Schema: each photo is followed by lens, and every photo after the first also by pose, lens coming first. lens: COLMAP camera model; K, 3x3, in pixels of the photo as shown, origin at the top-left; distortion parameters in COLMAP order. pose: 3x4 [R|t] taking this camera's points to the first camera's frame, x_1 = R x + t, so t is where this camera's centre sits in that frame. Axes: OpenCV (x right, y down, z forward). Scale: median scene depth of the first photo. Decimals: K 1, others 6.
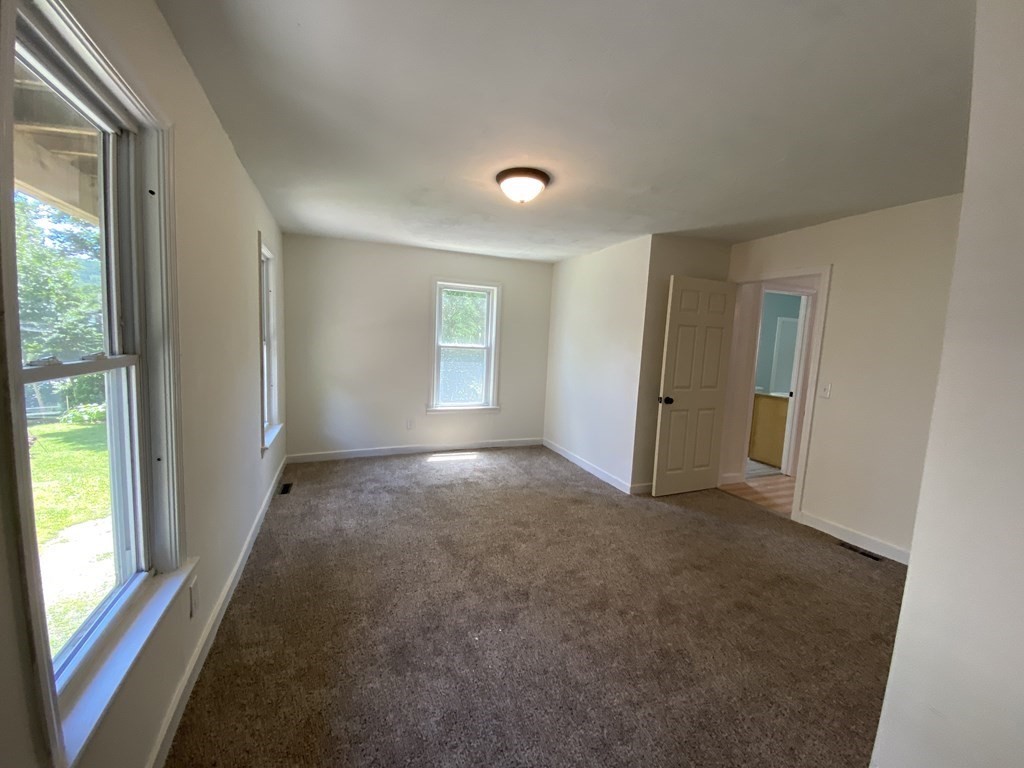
lens RADIAL K [[422.1, 0, 509.2], [0, 422.1, 386.9], [0, 0, 1]] dist [0.040984, -0.028184]
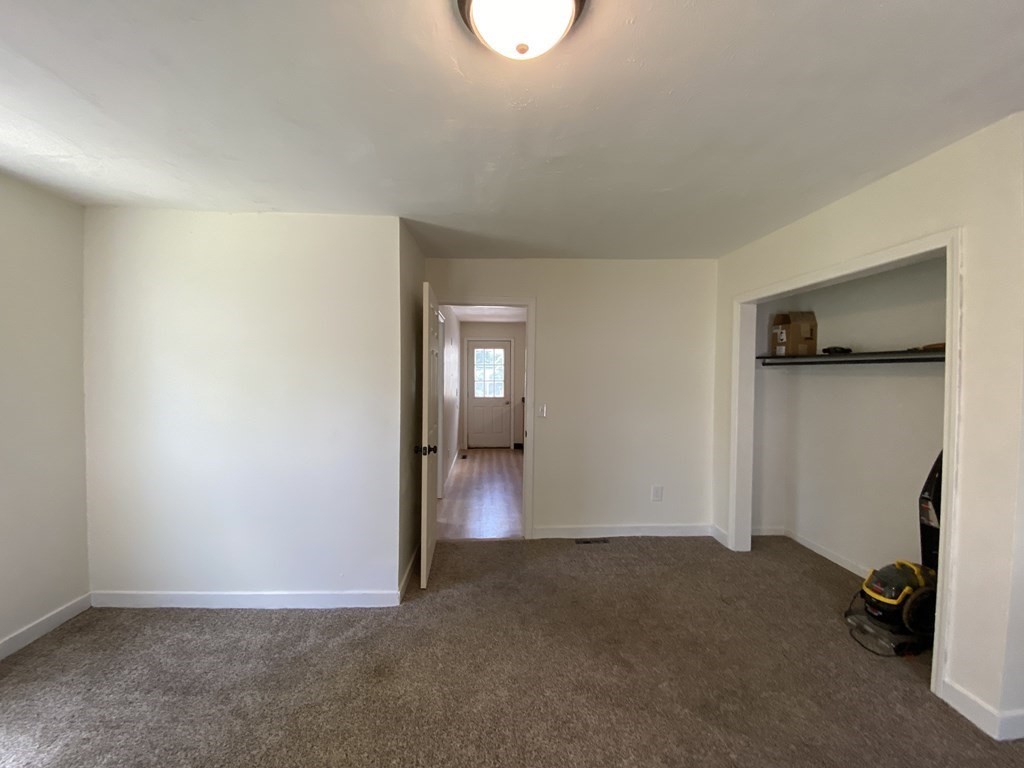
lens RADIAL K [[419.2, 0, 508.9], [0, 419.2, 387.4], [0, 0, 1]] dist [0.043322, -0.034393]
pose [[0.323128, -0.070063, 0.943758, -0.338034], [0.113987, 0.992877, 0.034682, -0.110067], [-0.939465, 0.096370, 0.328813, 0.789283]]
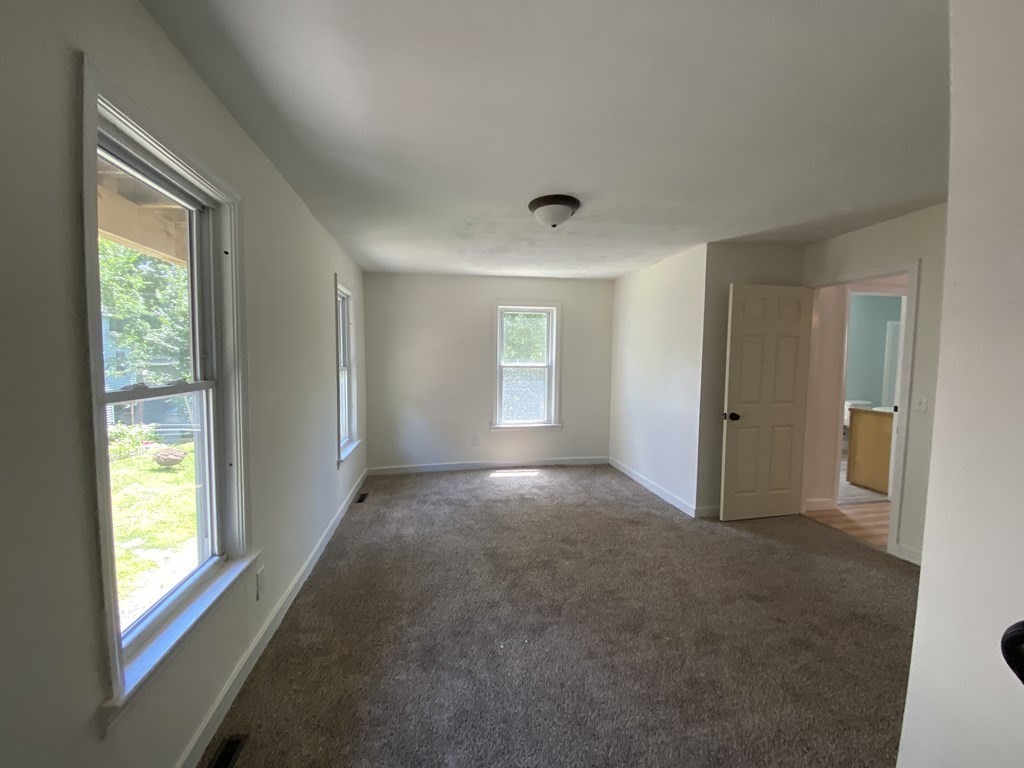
lens RADIAL K [[422.1, 0, 509.2], [0, 422.1, 386.9], [0, 0, 1]] dist [0.040984, -0.028184]
pose [[0.977946, -0.021866, -0.207711, 0.113816], [0.012272, 0.998802, -0.047365, 0.006955], [0.208498, 0.043771, 0.977043, -0.023592]]
